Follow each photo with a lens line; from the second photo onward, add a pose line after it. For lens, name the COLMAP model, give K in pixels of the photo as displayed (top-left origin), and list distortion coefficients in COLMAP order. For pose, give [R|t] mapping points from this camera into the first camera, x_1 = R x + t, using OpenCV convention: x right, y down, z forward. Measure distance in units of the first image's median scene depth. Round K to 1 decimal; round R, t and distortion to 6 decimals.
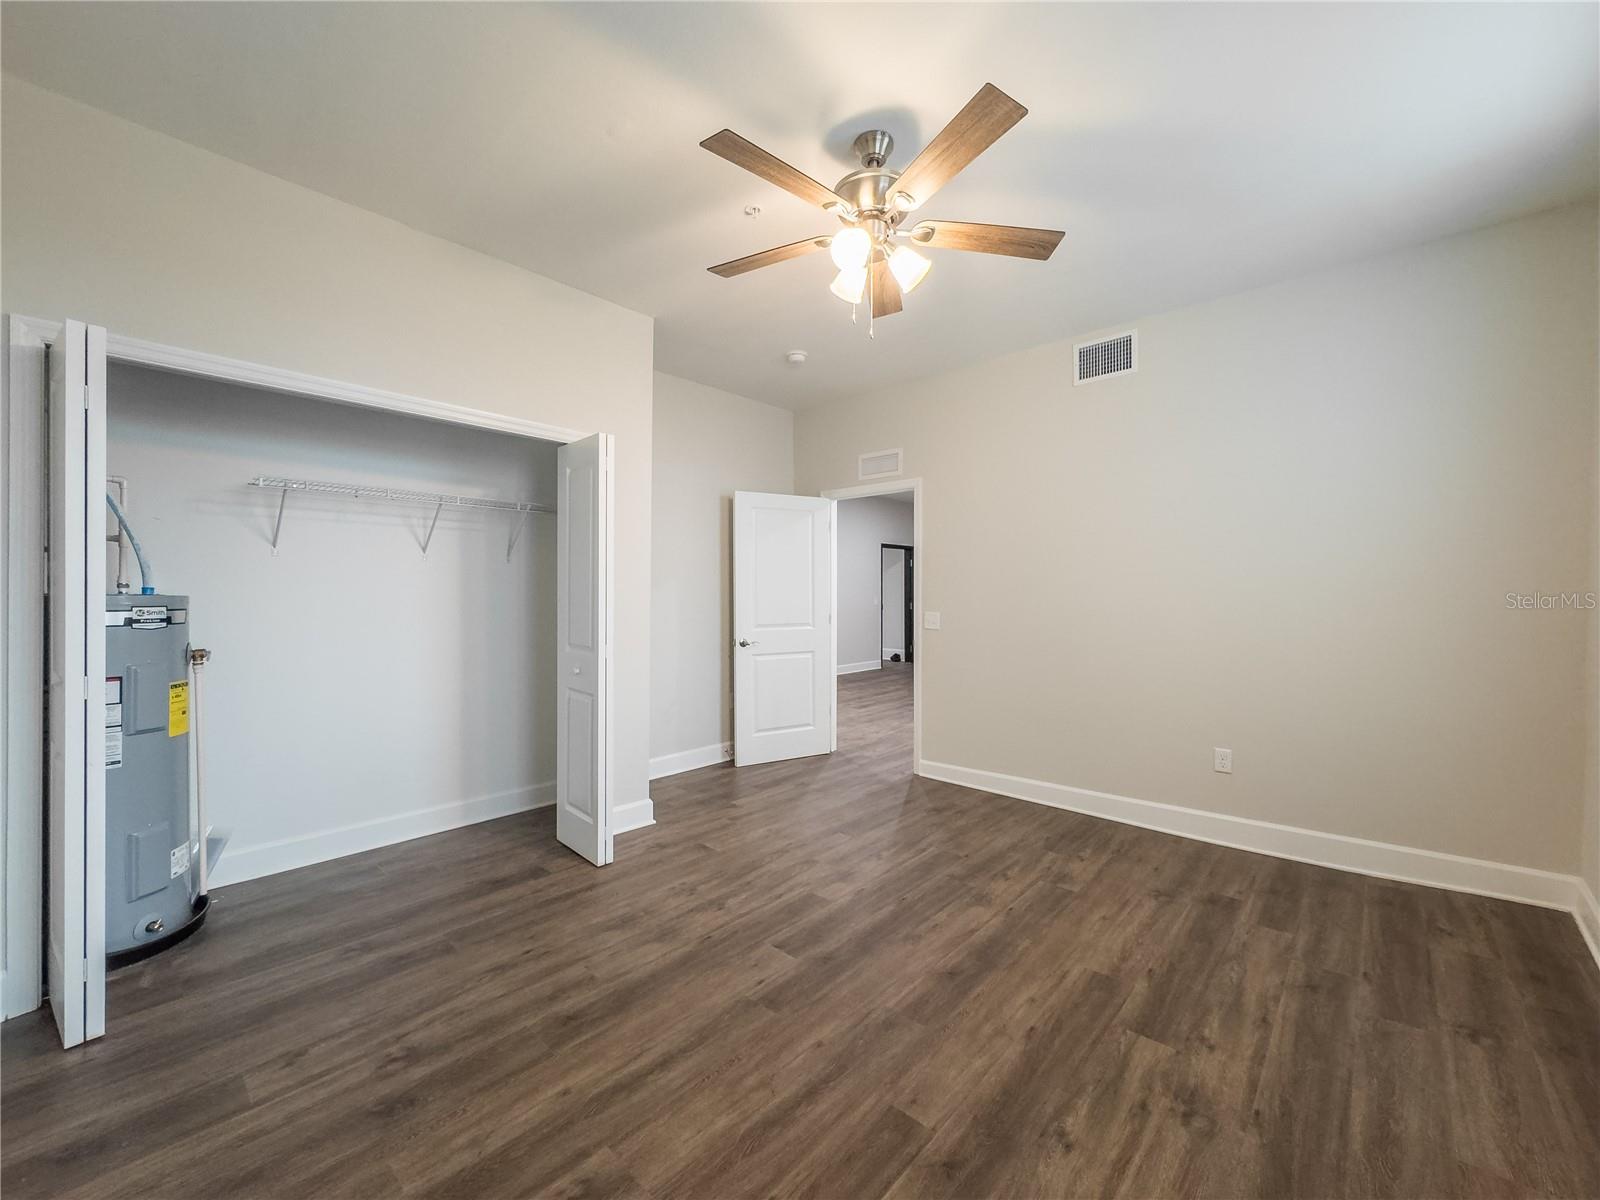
lens RADIAL K [[639.4, 0, 797.1], [0, 639.4, 599.0], [0, 0, 1]] dist [-0.009161, 0.000037]
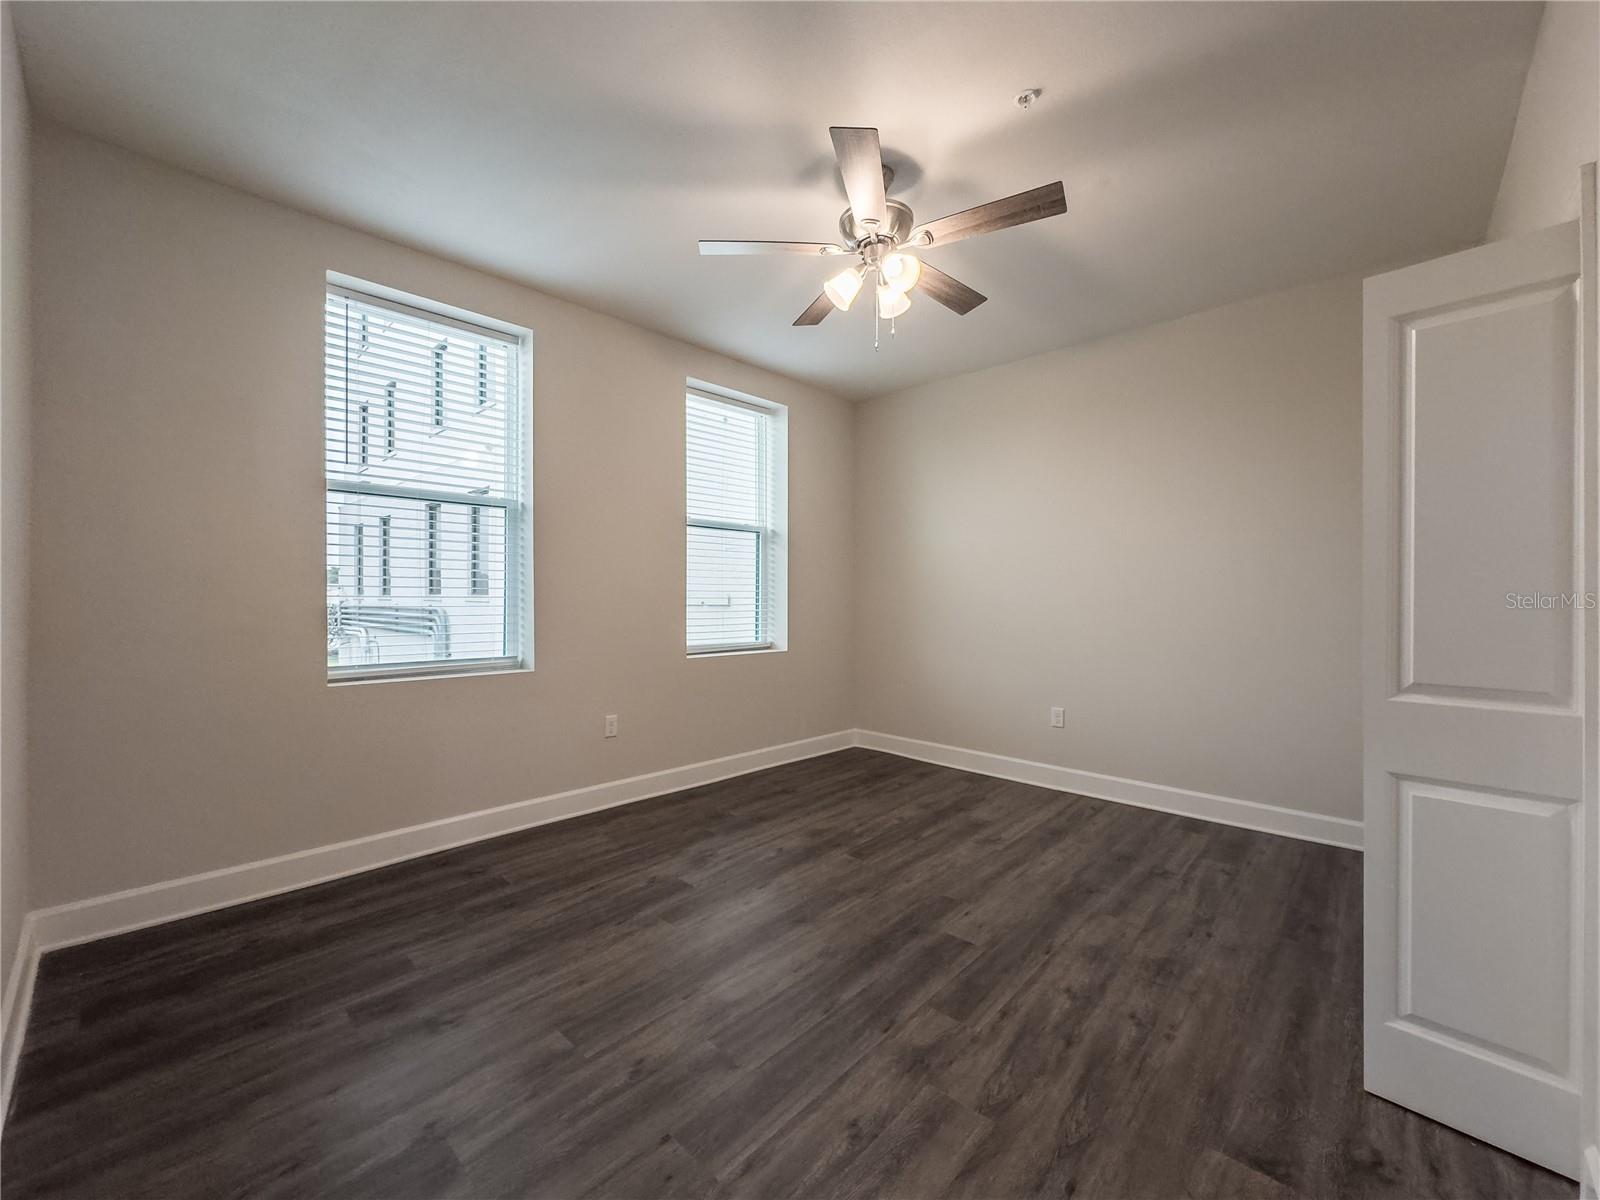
lens RADIAL K [[639.4, 0, 797.1], [0, 639.4, 599.0], [0, 0, 1]] dist [-0.009161, 0.000037]
pose [[-0.999960, -0.006177, 0.006417, 0.240308], [-0.006117, 0.999938, 0.009293, 0.009223], [-0.006474, 0.009254, -0.999936, 2.068075]]
